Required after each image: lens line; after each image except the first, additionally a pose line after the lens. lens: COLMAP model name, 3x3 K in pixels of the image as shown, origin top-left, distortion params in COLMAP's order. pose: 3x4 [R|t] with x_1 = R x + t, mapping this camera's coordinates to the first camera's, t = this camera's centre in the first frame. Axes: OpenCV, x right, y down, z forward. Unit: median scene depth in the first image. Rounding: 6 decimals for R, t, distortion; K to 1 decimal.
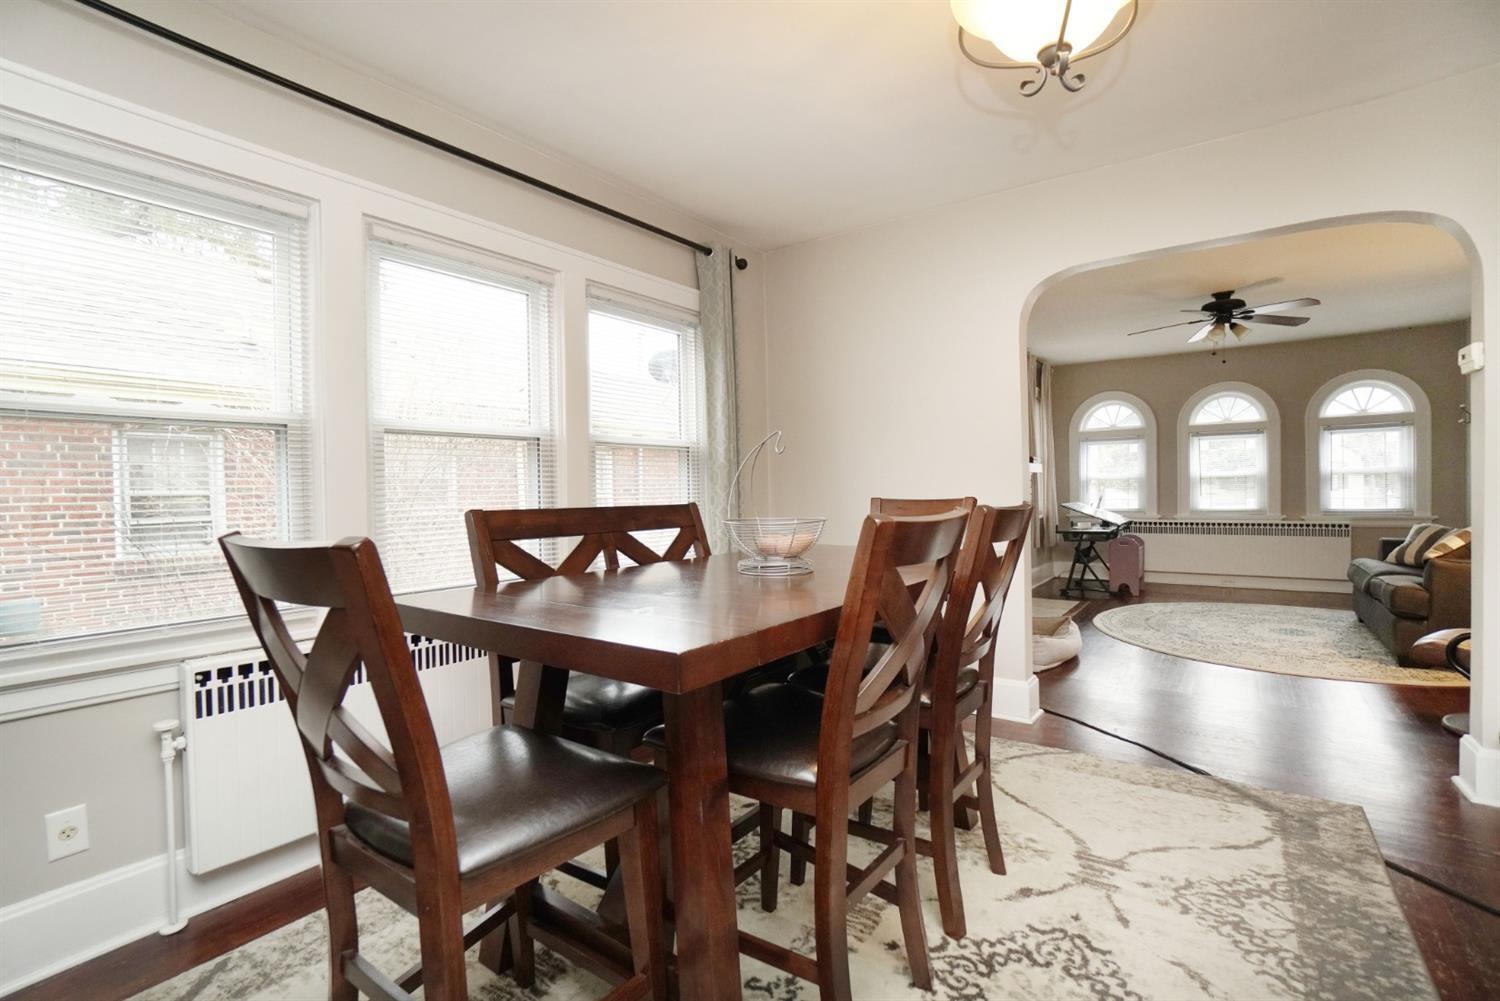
lens RADIAL K [[704.7, 0, 725.3], [0, 704.7, 498.3], [0, 0, 1]] dist [0.001660, 0.000126]
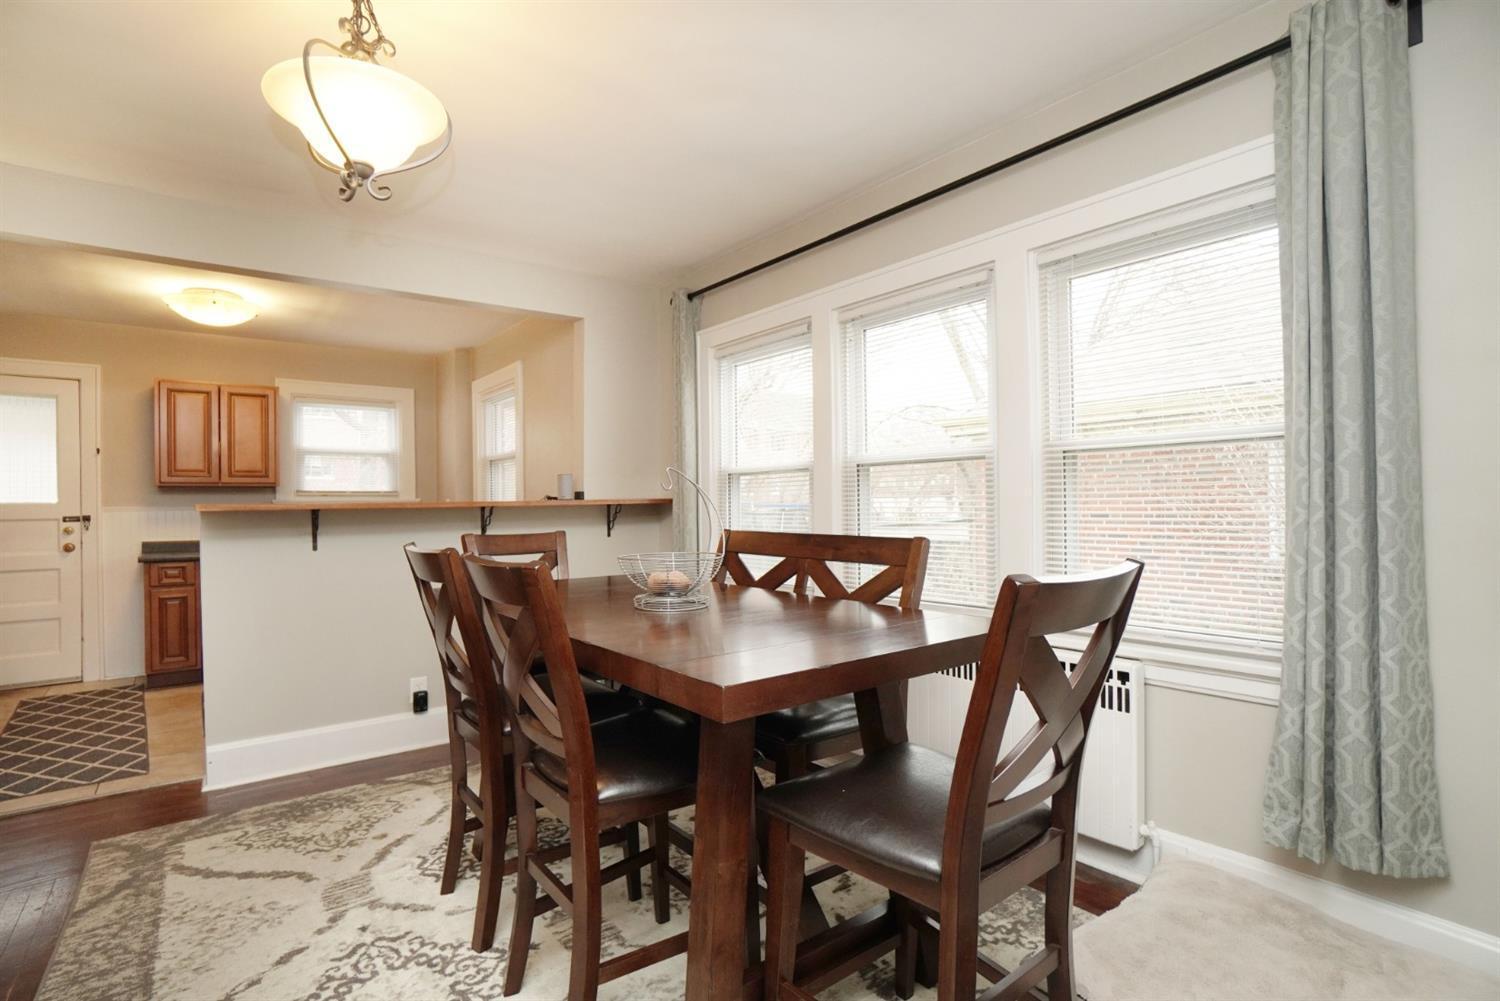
lens RADIAL K [[704.7, 0, 722.1], [0, 704.7, 500.0], [0, 0, 1]] dist [0.001660, 0.000126]
pose [[-0.278095, 0.021370, -0.960316, 0.870780], [0.002238, 0.999764, 0.021600, -0.060018], [0.960551, 0.003858, -0.278077, 1.154797]]
